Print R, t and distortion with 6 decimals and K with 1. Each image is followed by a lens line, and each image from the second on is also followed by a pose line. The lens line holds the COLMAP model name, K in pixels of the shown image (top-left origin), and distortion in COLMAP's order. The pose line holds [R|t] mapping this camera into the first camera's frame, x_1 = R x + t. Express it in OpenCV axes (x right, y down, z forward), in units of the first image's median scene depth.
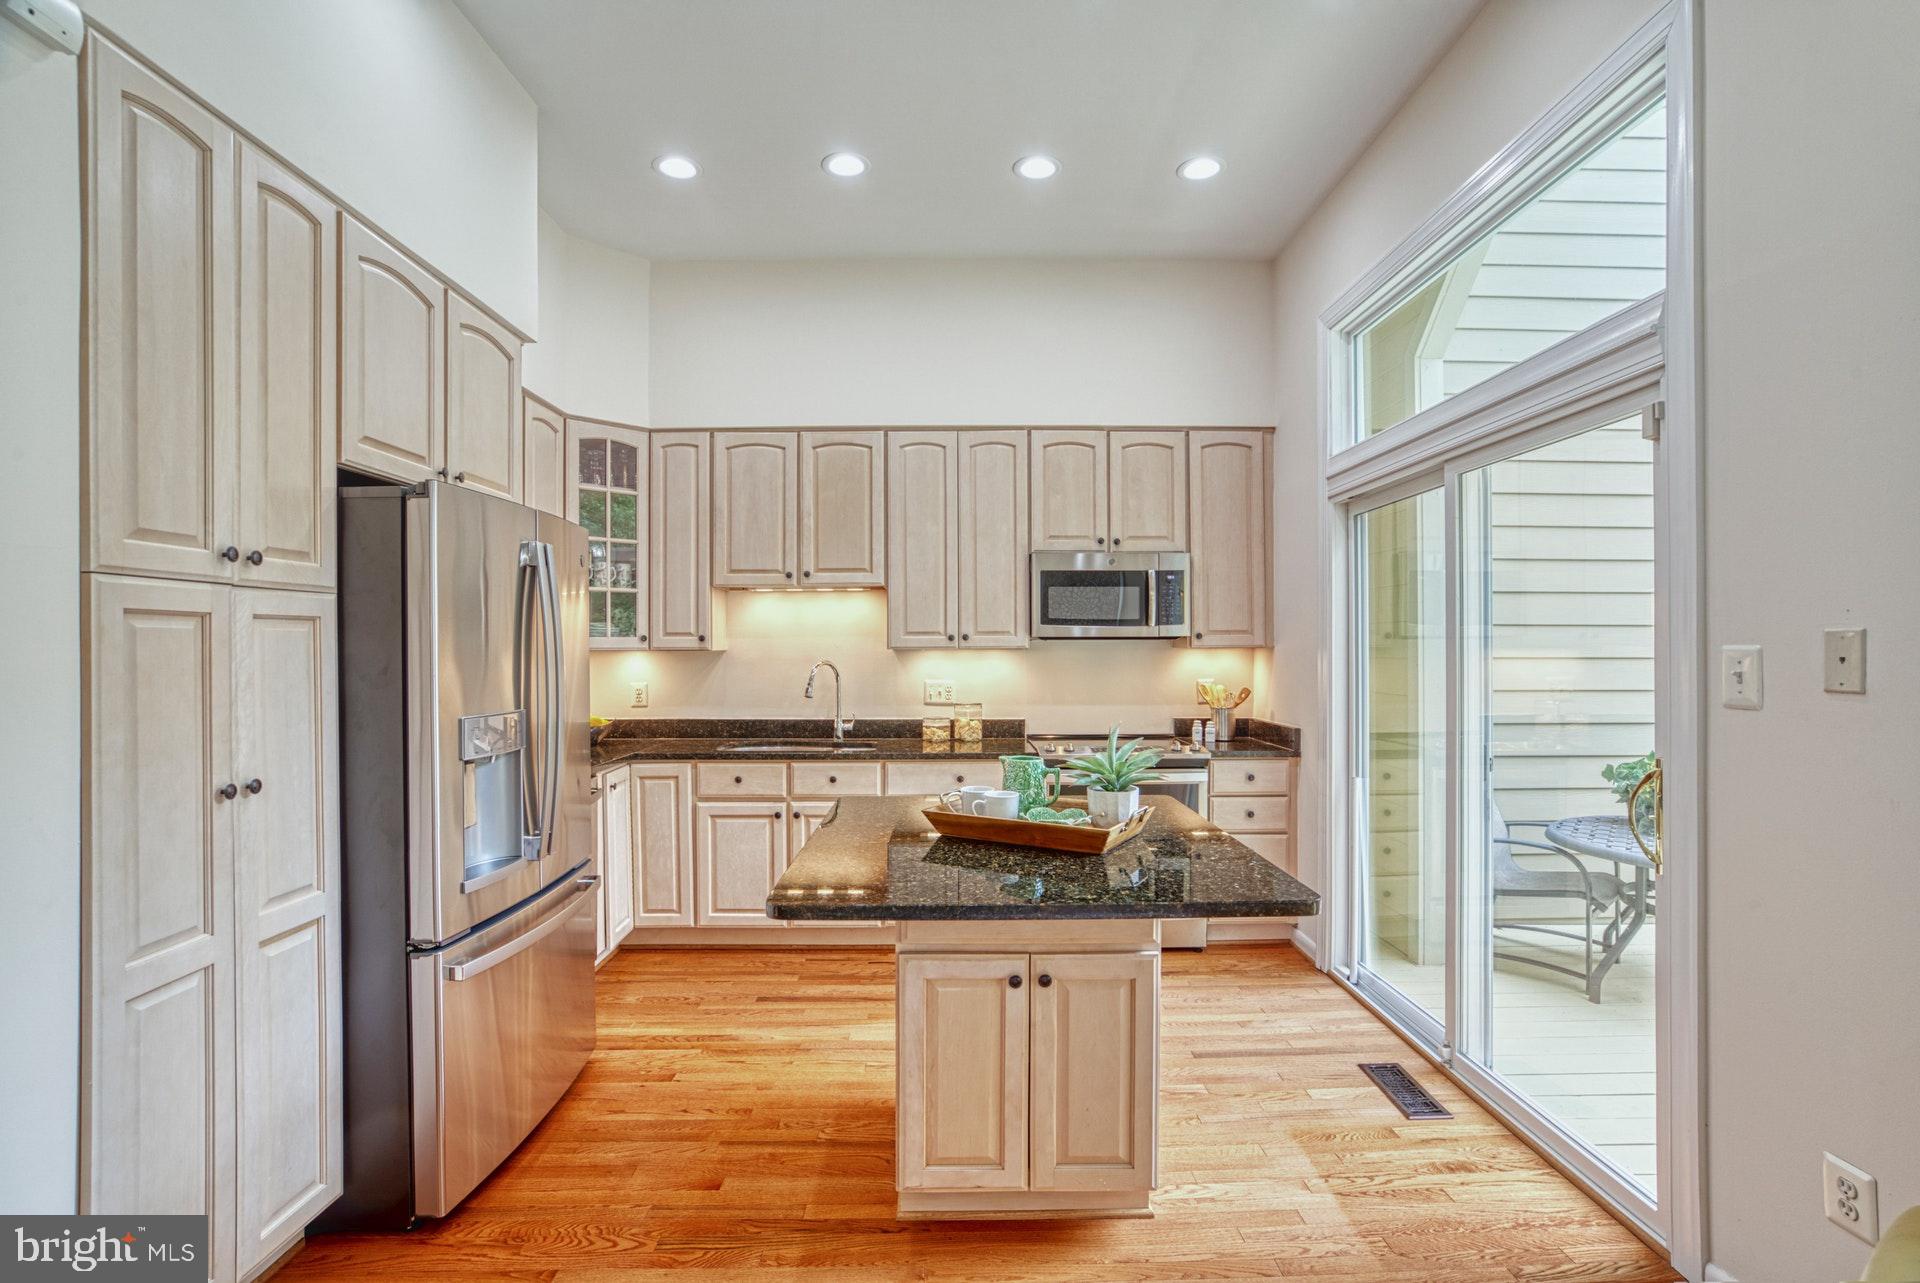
lens RADIAL K [[900.7, 0, 957.8], [0, 900.7, 639.8], [0, 0, 1]] dist [-0.045523, 0.019649]
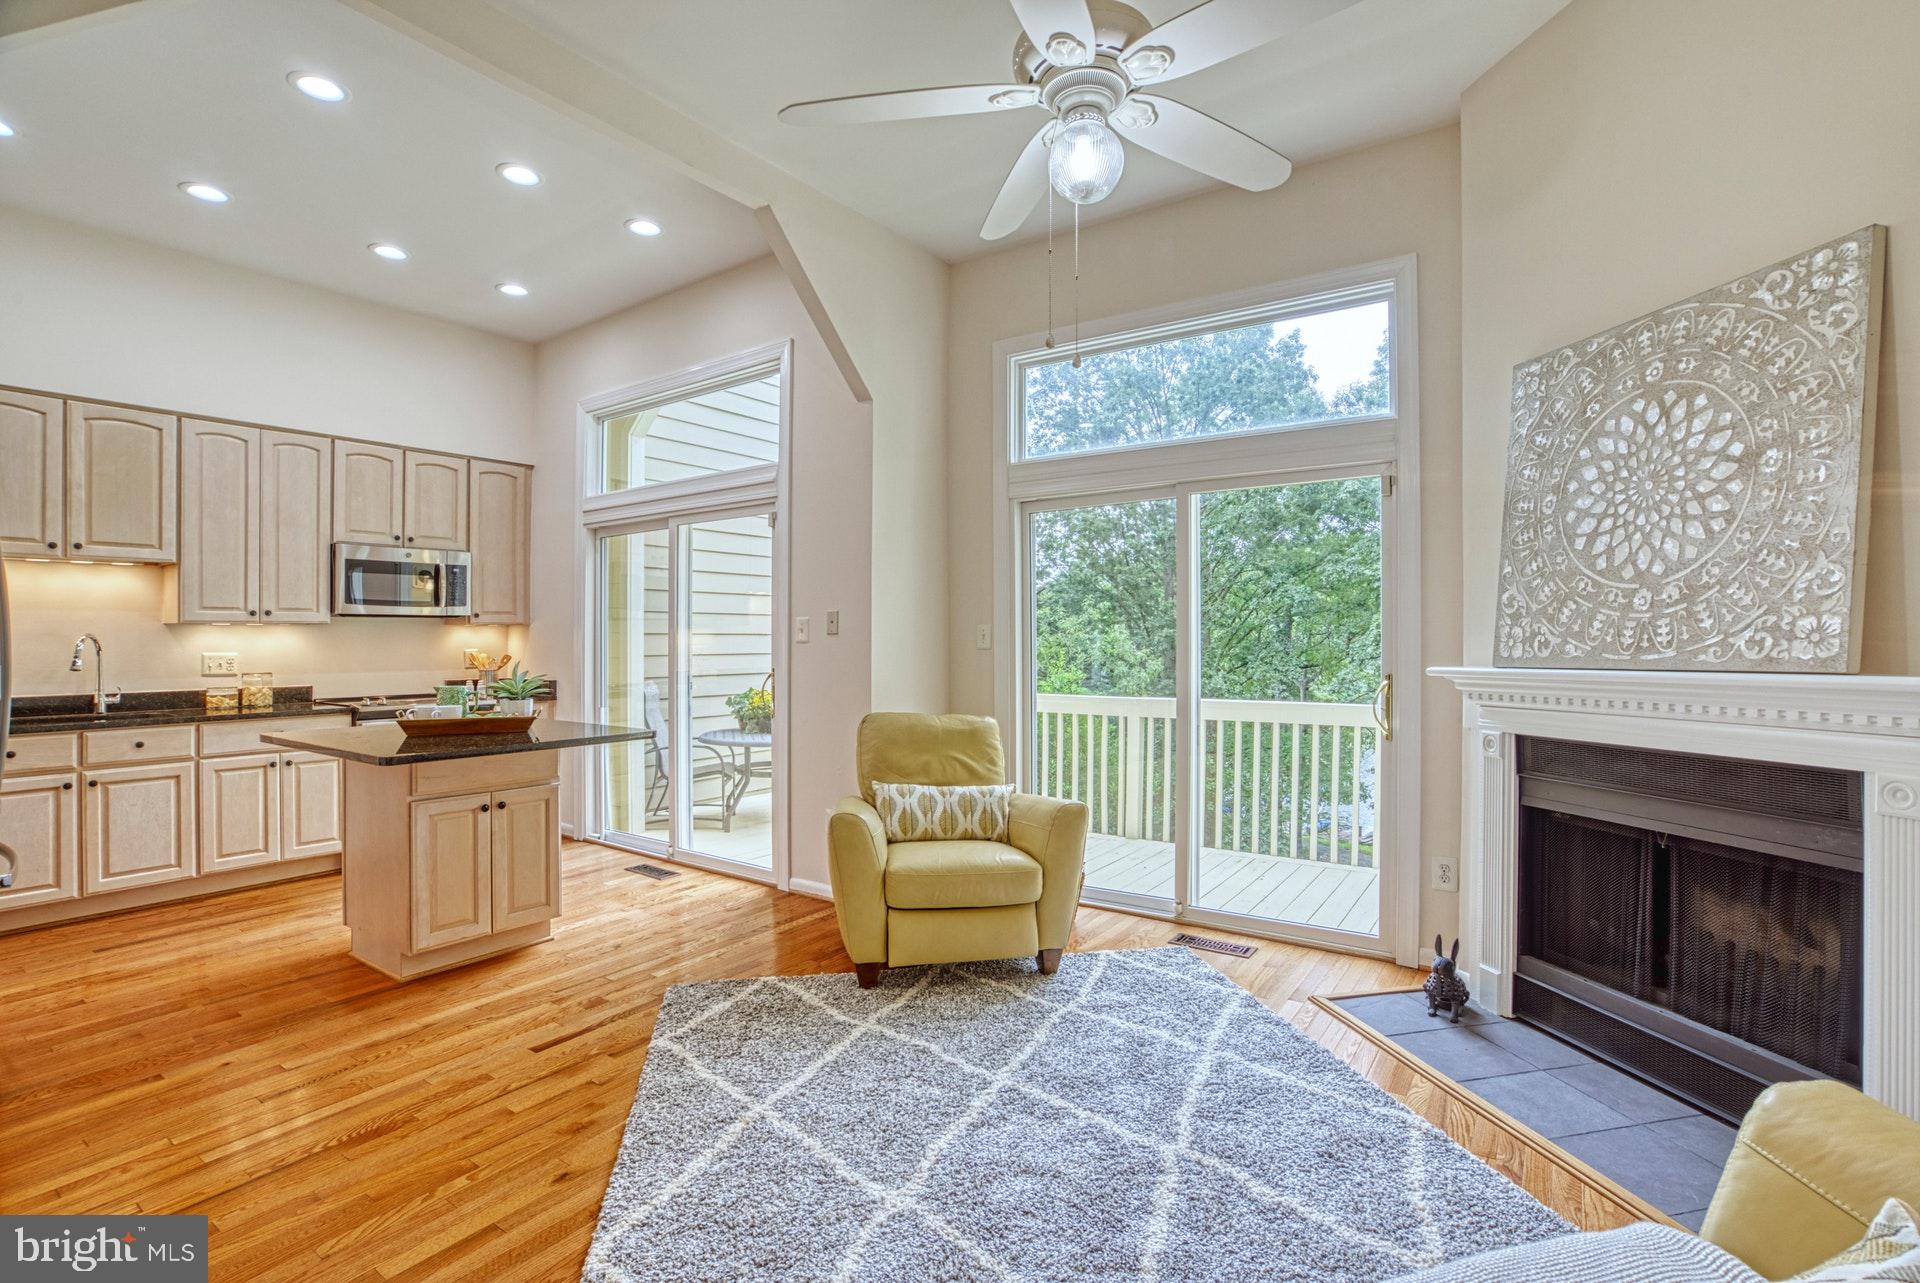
lens RADIAL K [[900.7, 0, 957.8], [0, 900.7, 639.8], [0, 0, 1]] dist [-0.045523, 0.019649]
pose [[0.595268, -0.003817, 0.803518, -0.367421], [-0.003786, 0.999964, 0.007555, 0.019336], [-0.803519, -0.007539, 0.595232, -0.355965]]
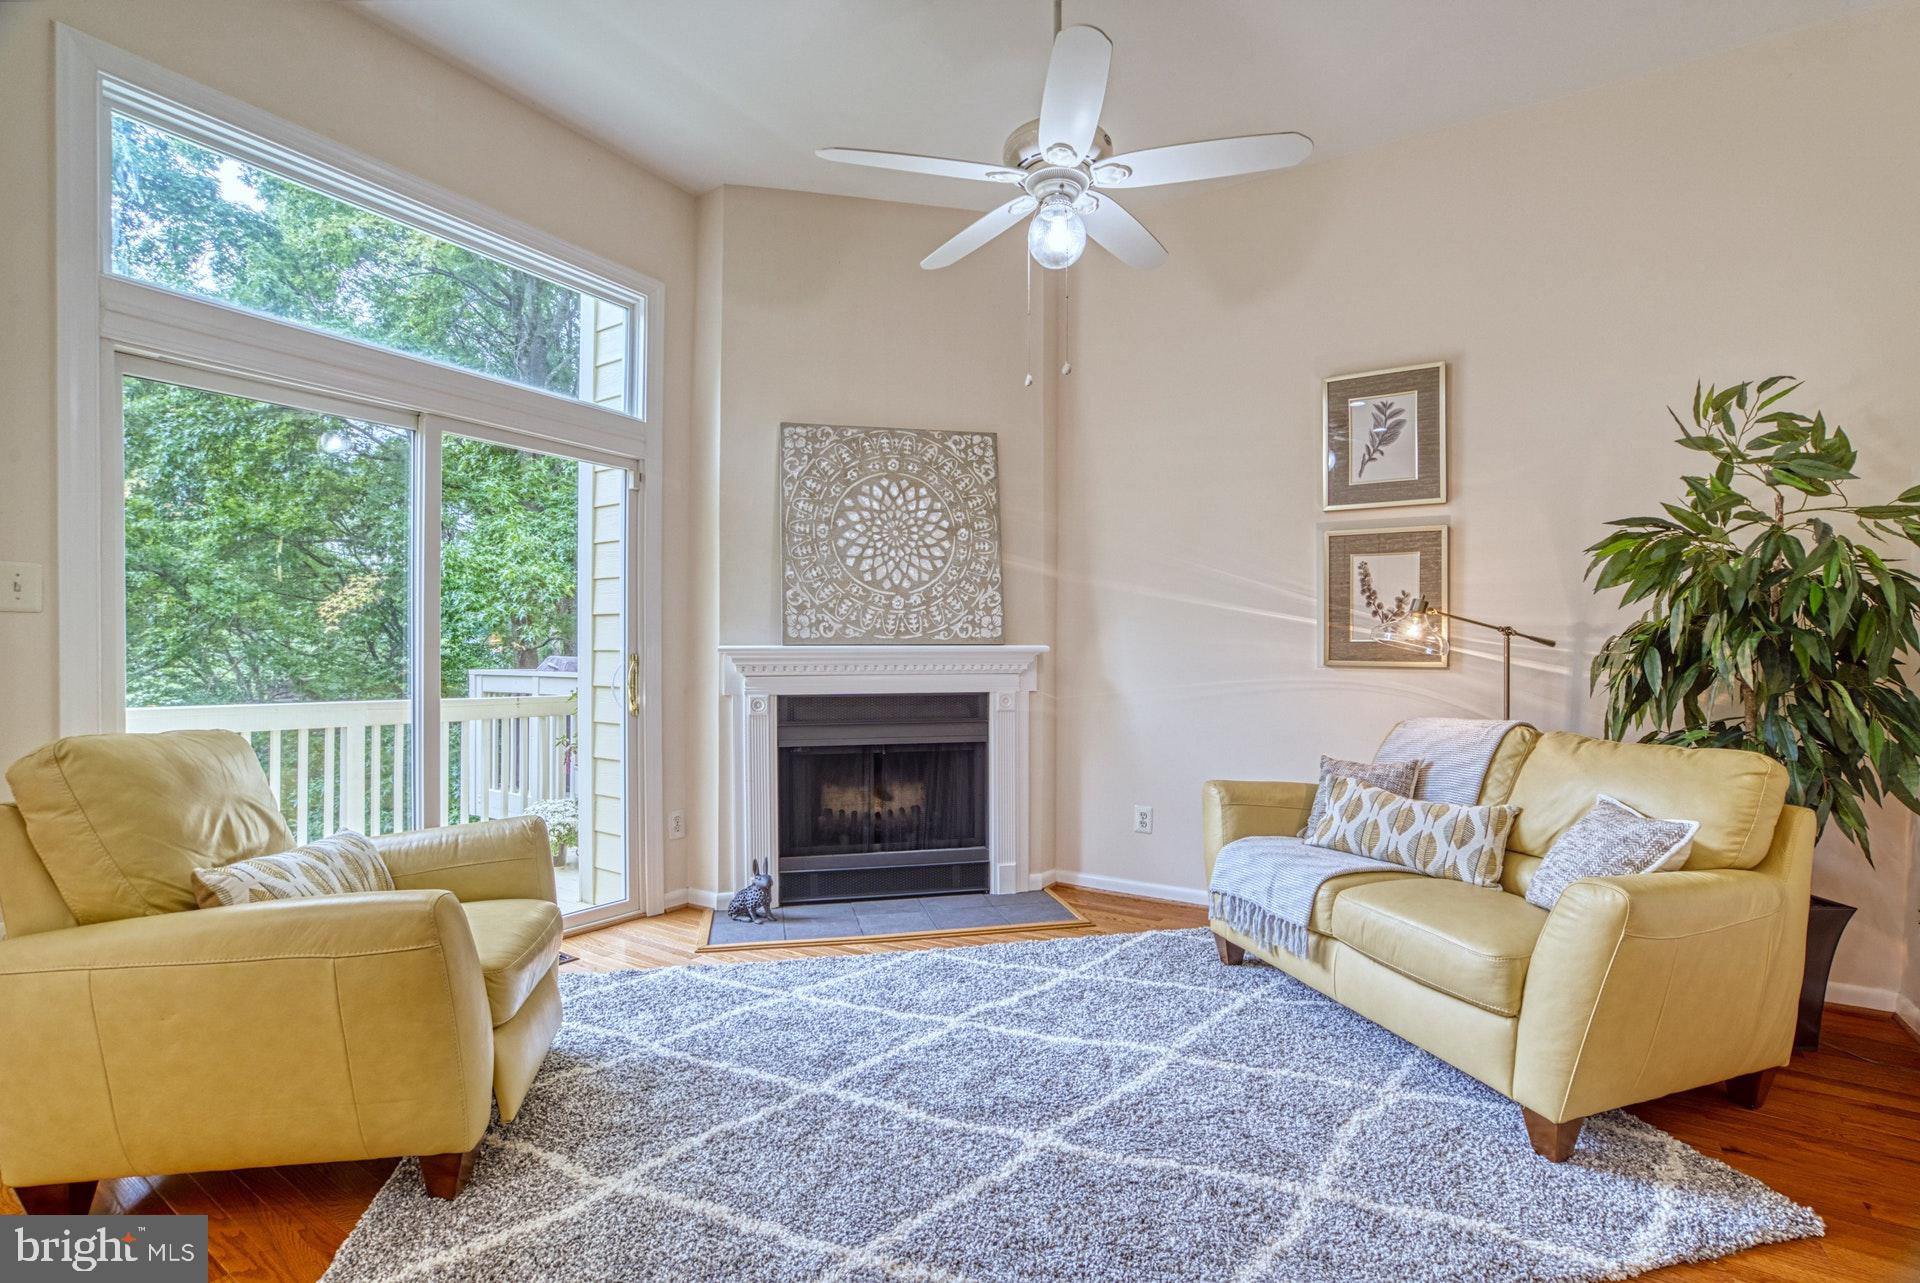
lens RADIAL K [[919.2, 0, 952.2], [0, 919.2, 647.2], [0, 0, 1]] dist [-0.074087, 0.046015]
pose [[-0.826367, -0.004786, 0.563112, -0.245143], [-0.016837, 0.999727, -0.016212, 0.058376], [-0.562881, -0.022878, -0.826222, 0.394743]]
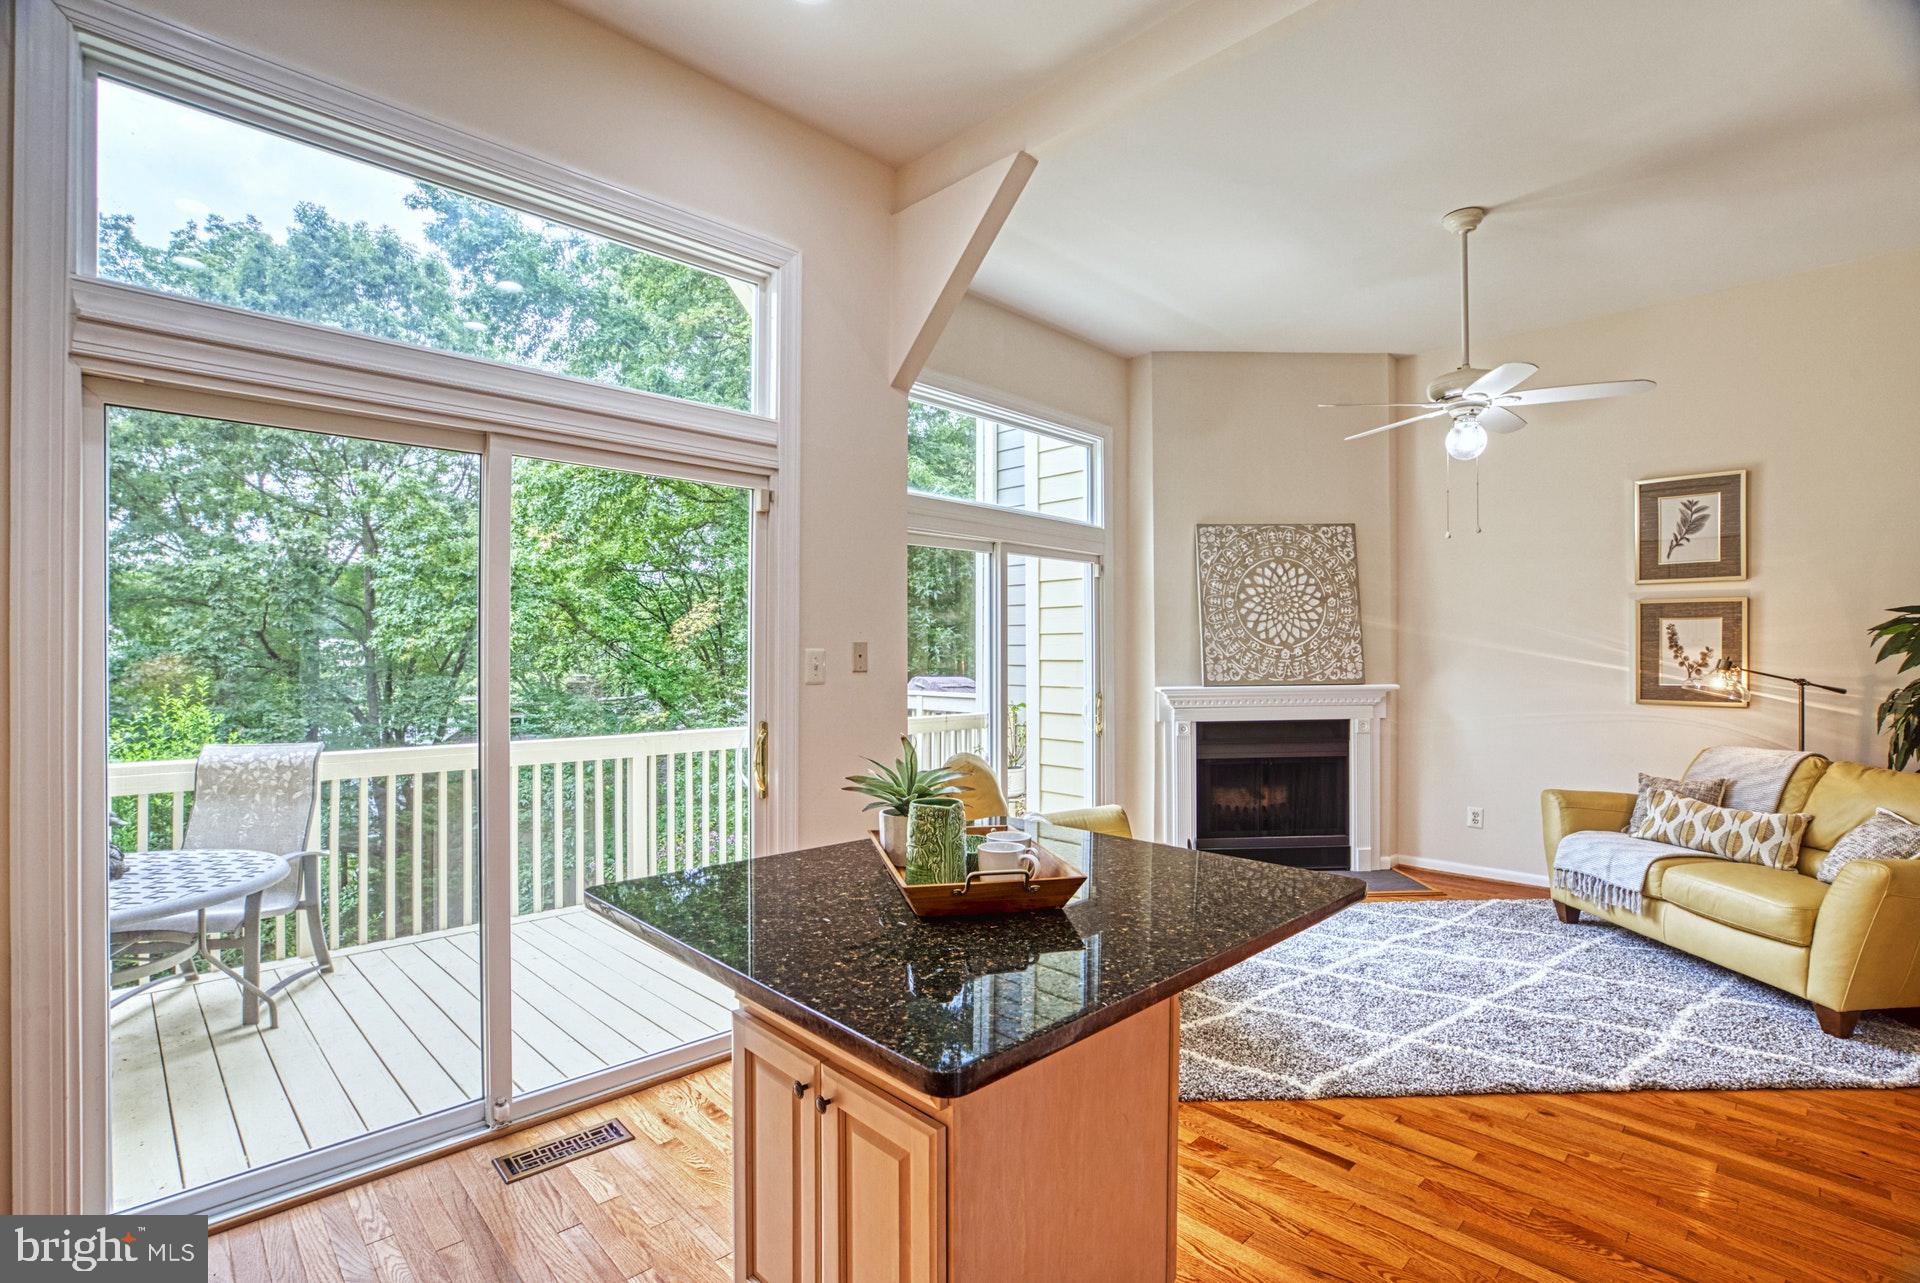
lens RADIAL K [[918.0, 0, 956.0], [0, 918.0, 651.2], [0, 0, 1]] dist [-0.045897, 0.020812]
pose [[-0.692996, -0.003880, 0.720931, -0.271359], [-0.012658, 0.999897, -0.006786, 0.007589], [-0.720830, -0.013828, -0.692974, 0.880104]]
